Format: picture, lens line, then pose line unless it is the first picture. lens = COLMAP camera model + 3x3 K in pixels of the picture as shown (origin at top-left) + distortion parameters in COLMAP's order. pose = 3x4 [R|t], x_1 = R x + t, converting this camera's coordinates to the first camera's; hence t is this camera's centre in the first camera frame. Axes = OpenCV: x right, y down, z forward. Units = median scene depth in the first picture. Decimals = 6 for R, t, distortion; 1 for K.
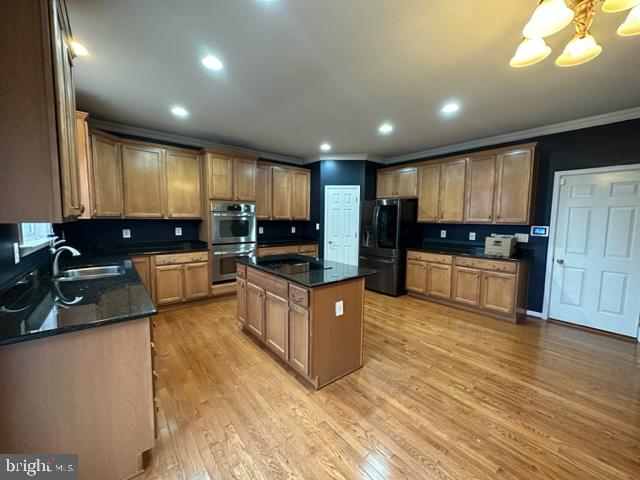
lens RADIAL K [[254.5, 0, 320.9], [0, 254.5, 240.6], [0, 0, 1]] dist [-0.003941, 0.000059]
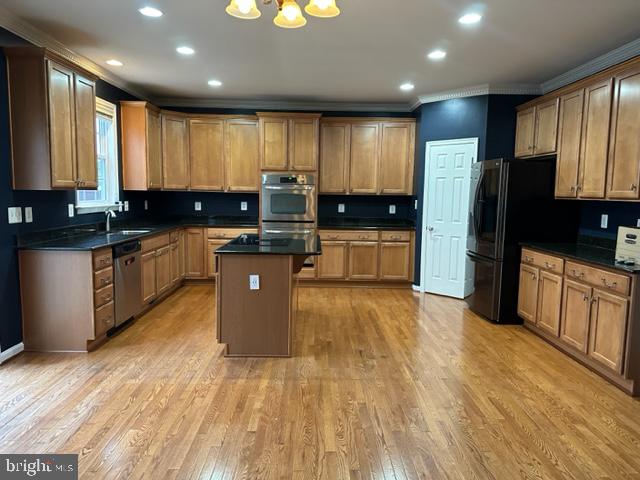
lens RADIAL K [[447.4, 0, 320.7], [0, 447.4, 235.7], [0, 0, 1]] dist [0.050591, -0.014350]
pose [[0.781903, 0.060345, -0.620472, 0.706648], [-0.059722, 0.997977, 0.021800, 0.020176], [0.620533, 0.020010, 0.783925, -0.098155]]
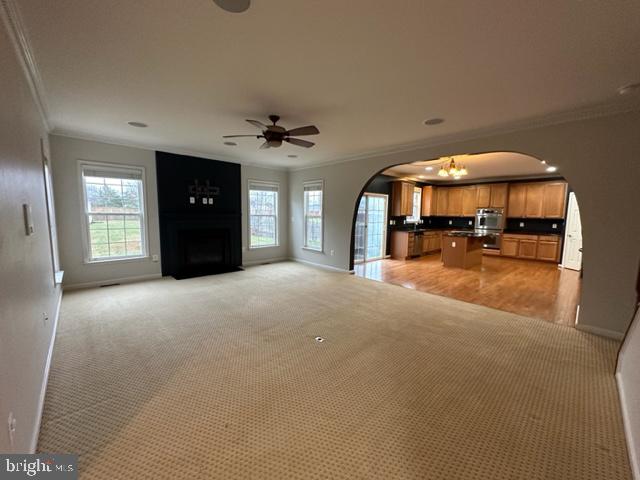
lens RADIAL K [[254.5, 0, 321.1], [0, 254.5, 239.8], [0, 0, 1]] dist [-0.003941, 0.000059]
pose [[0.069379, 0.090409, -0.993485, 1.637163], [-0.100800, 0.991423, 0.083182, 0.061789], [0.992485, 0.094373, 0.077897, -0.463310]]
